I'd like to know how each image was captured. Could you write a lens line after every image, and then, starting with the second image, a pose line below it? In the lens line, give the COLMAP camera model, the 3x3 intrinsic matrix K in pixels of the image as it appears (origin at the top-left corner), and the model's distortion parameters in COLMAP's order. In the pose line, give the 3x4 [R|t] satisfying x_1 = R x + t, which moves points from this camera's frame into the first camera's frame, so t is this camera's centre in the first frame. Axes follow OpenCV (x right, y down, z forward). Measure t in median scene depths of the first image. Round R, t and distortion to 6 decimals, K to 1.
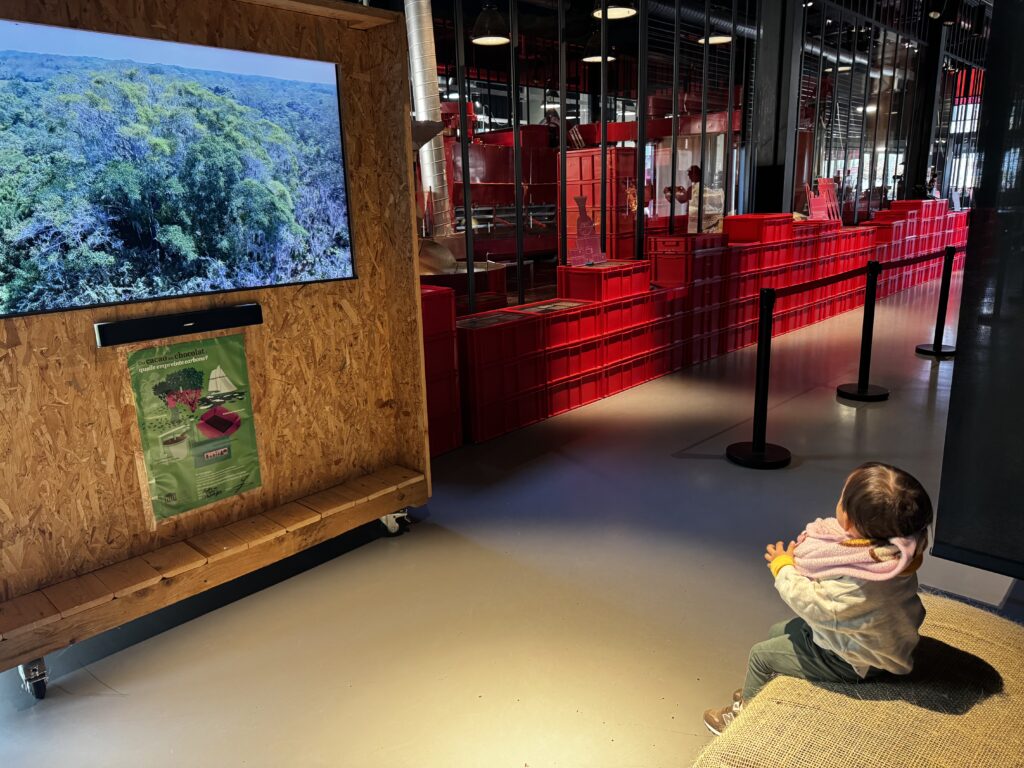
lens RADIAL K [[731.1, 0, 512.0], [0, 731.1, 384.0], [0, 0, 1]] dist [-0.008703, -0.010707]
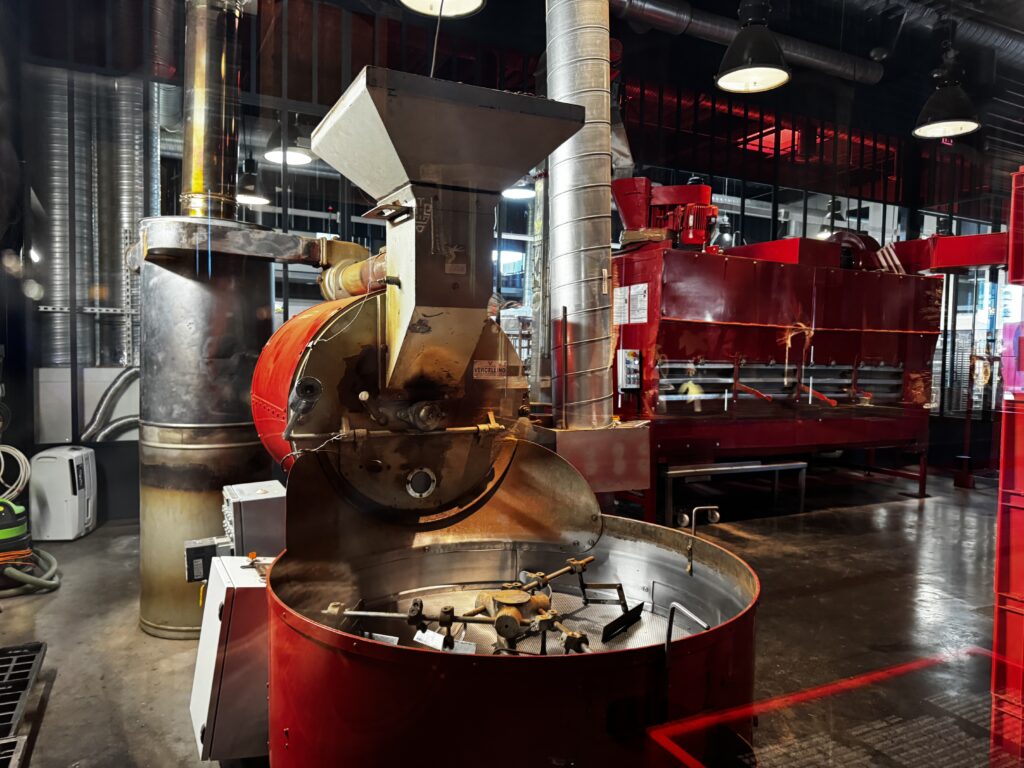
lens RADIAL K [[731.1, 0, 512.0], [0, 731.1, 384.0], [0, 0, 1]] dist [-0.008703, -0.010707]
pose [[0.943601, 0.052545, -0.326889, -0.002950], [-0.117730, 0.976048, -0.182949, -0.106321], [0.309447, 0.211116, 0.927185, 0.436936]]
